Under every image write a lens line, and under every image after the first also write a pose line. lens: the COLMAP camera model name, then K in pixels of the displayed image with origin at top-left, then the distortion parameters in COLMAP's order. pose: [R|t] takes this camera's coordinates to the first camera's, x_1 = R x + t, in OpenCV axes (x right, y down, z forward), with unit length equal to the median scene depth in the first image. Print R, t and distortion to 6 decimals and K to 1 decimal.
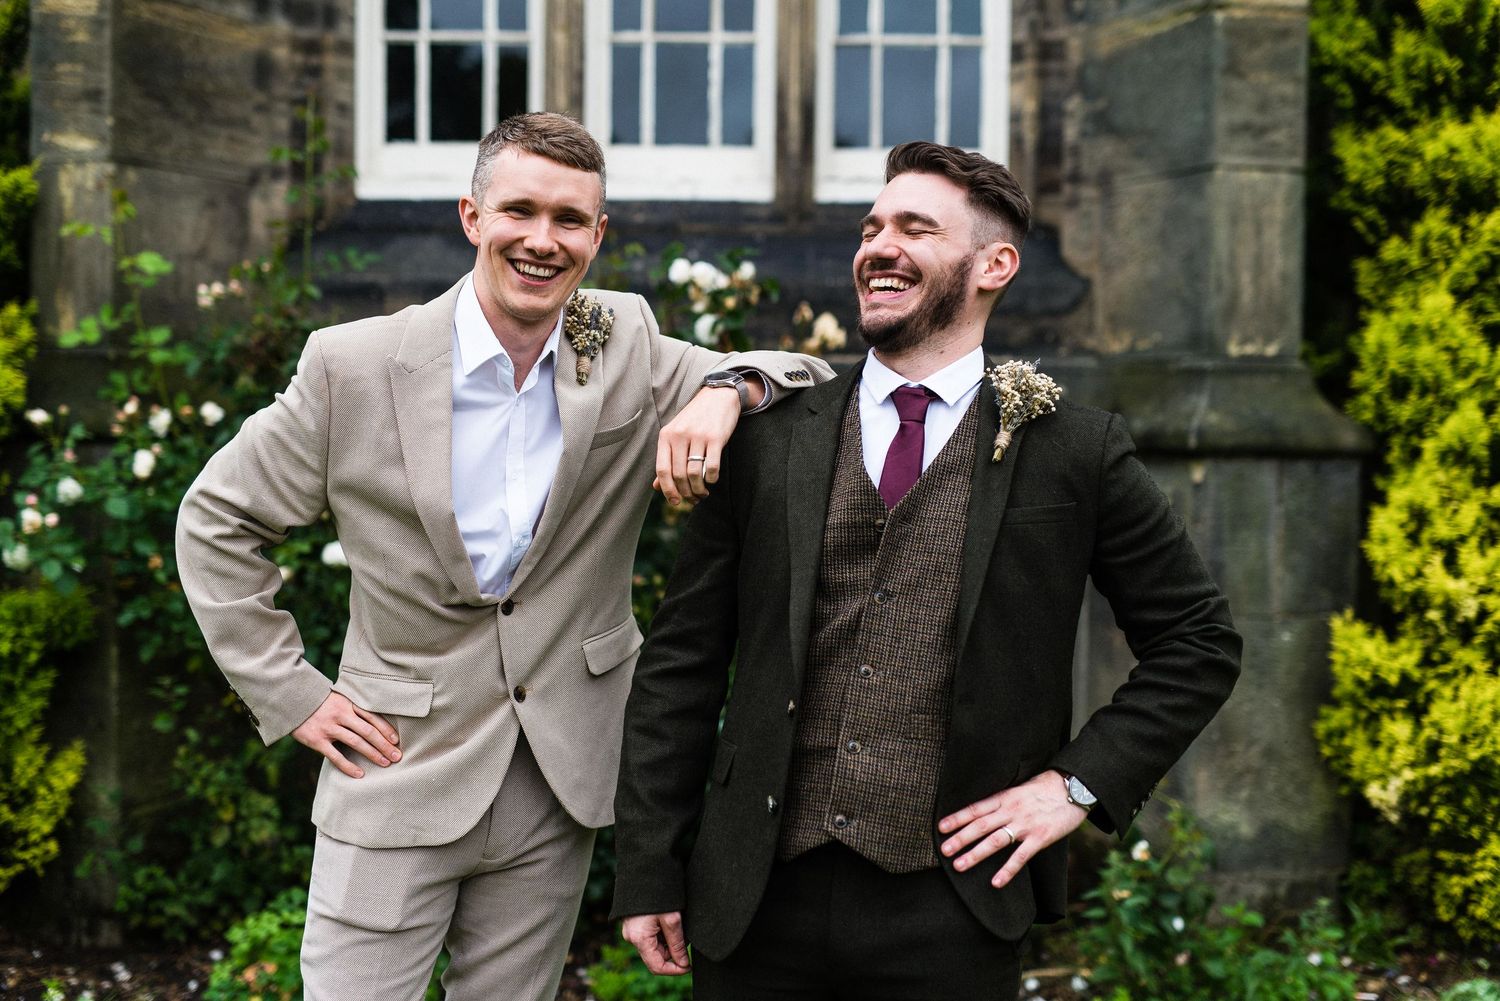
lens RADIAL K [[2124.9, 0, 706.6], [0, 2124.9, 501.1], [0, 0, 1]] dist [-0.032018, 0.046697]
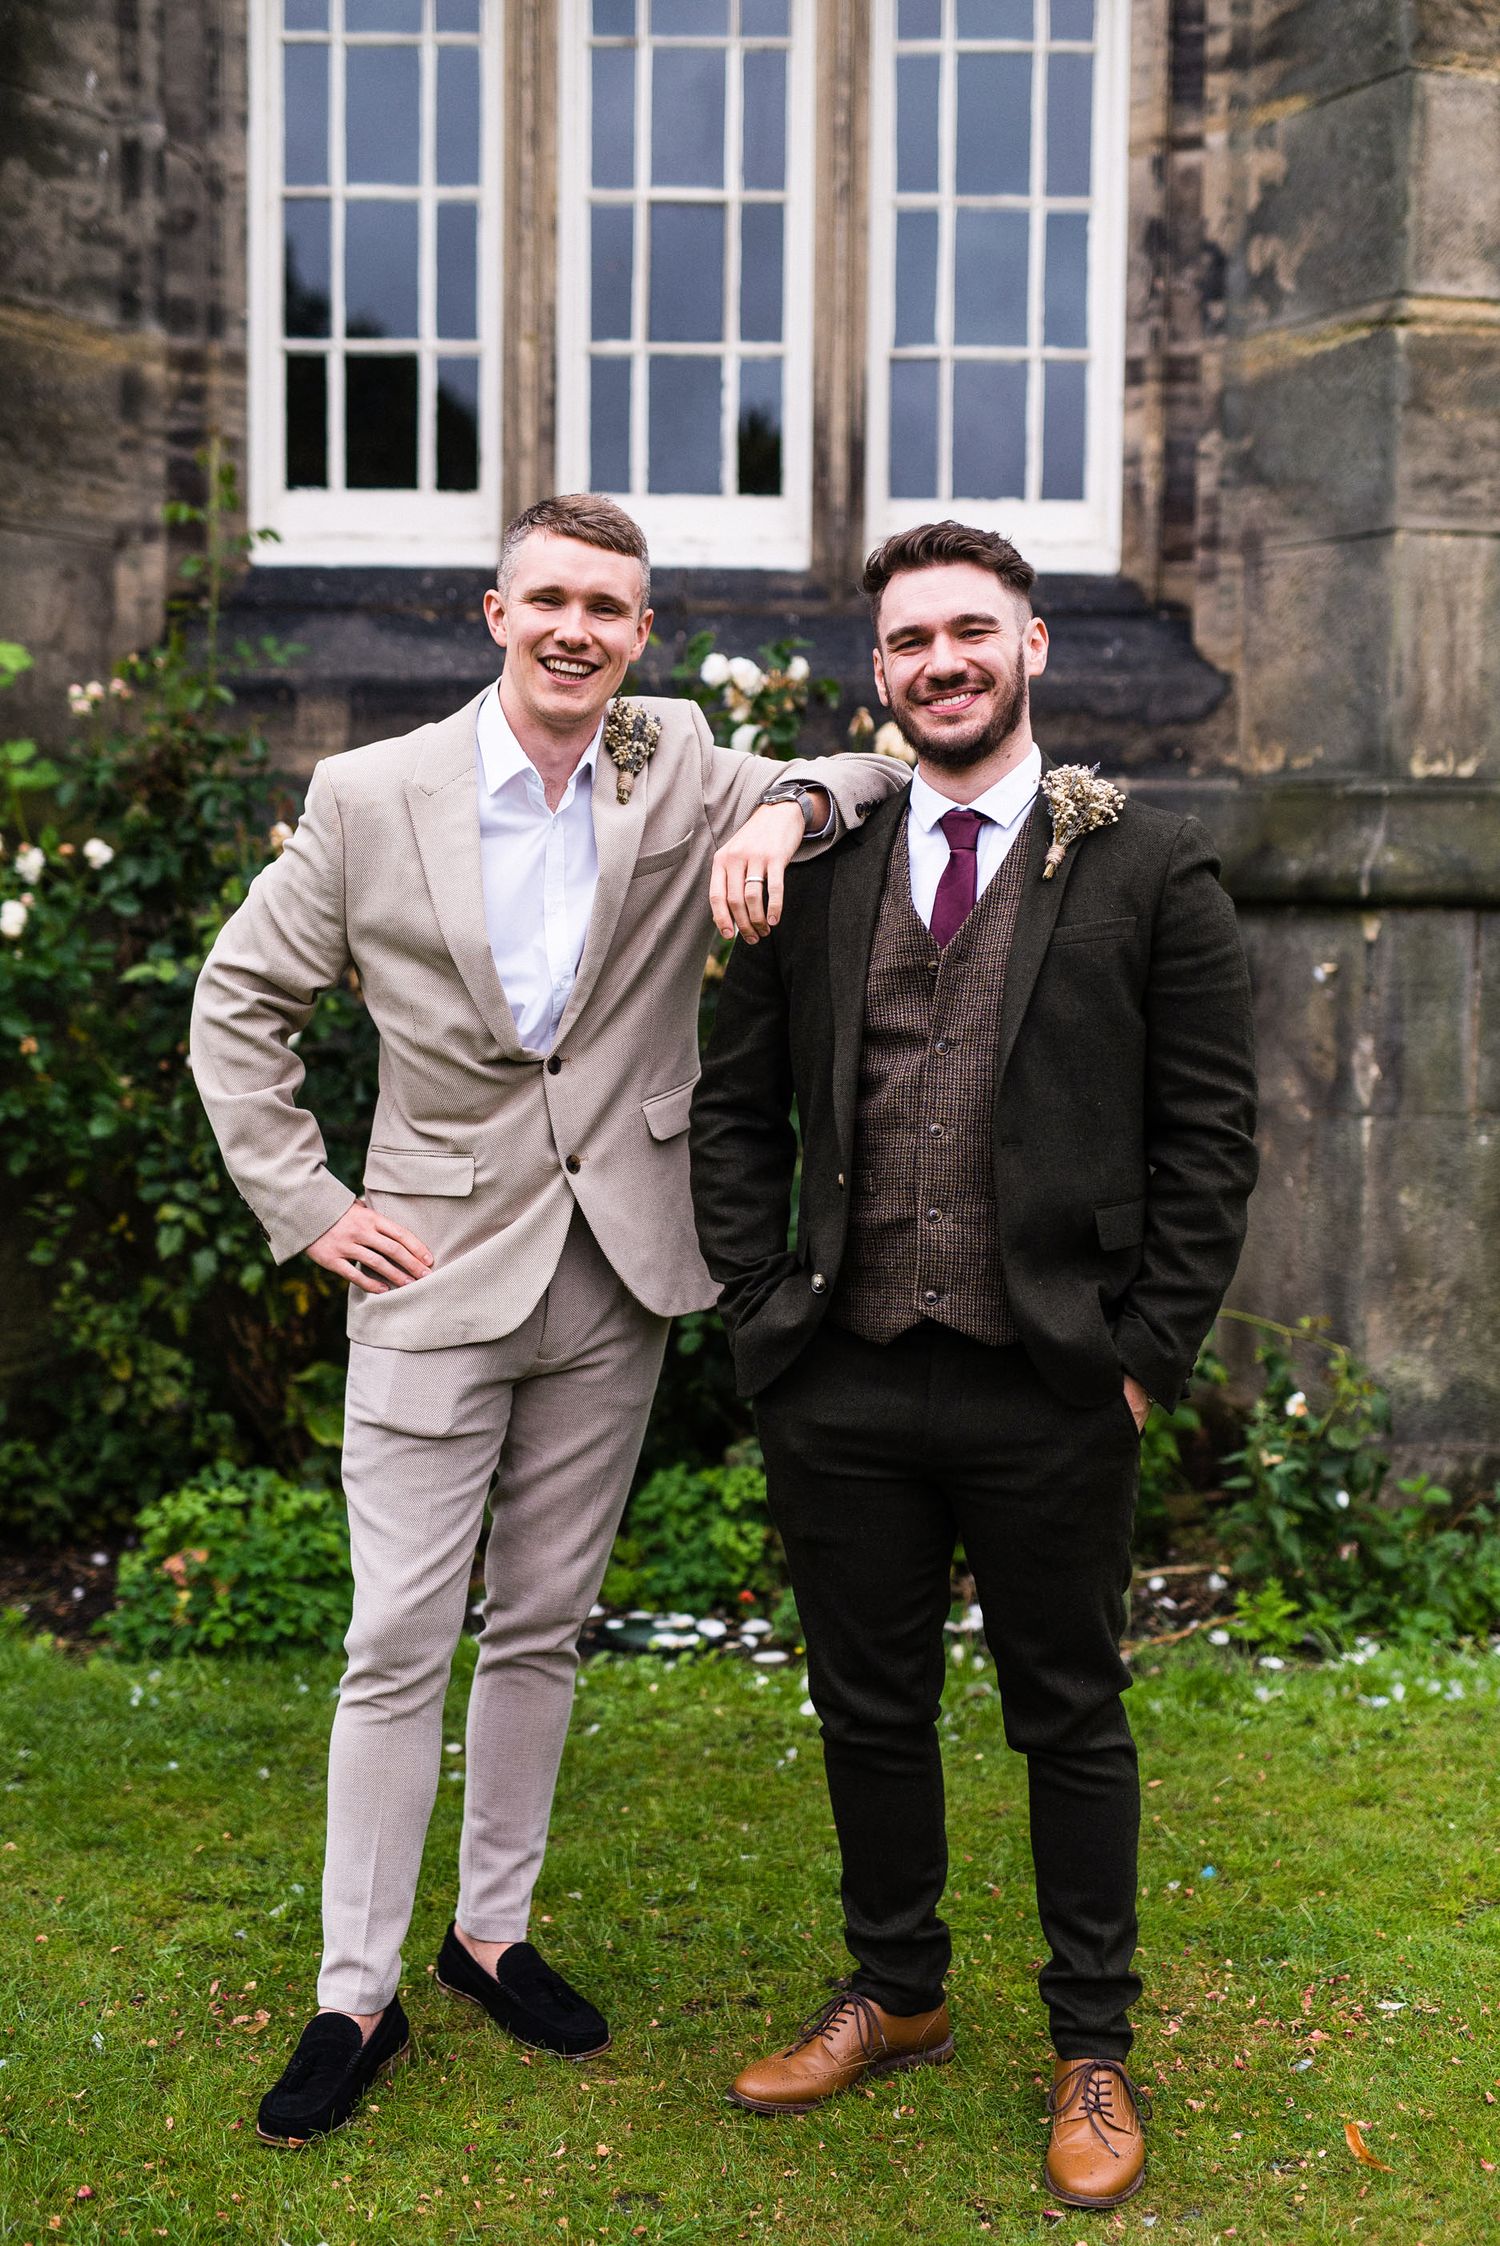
lens RADIAL K [[3181.7, 0, 750.0], [0, 3181.7, 1123.0], [0, 0, 1]] dist [-0.032018, 0.046697]
pose [[0.999478, -0.003940, 0.032078, -0.032175], [0.002712, 0.999265, 0.038238, 0.012610], [-0.032206, -0.038131, 0.998754, -0.152911]]
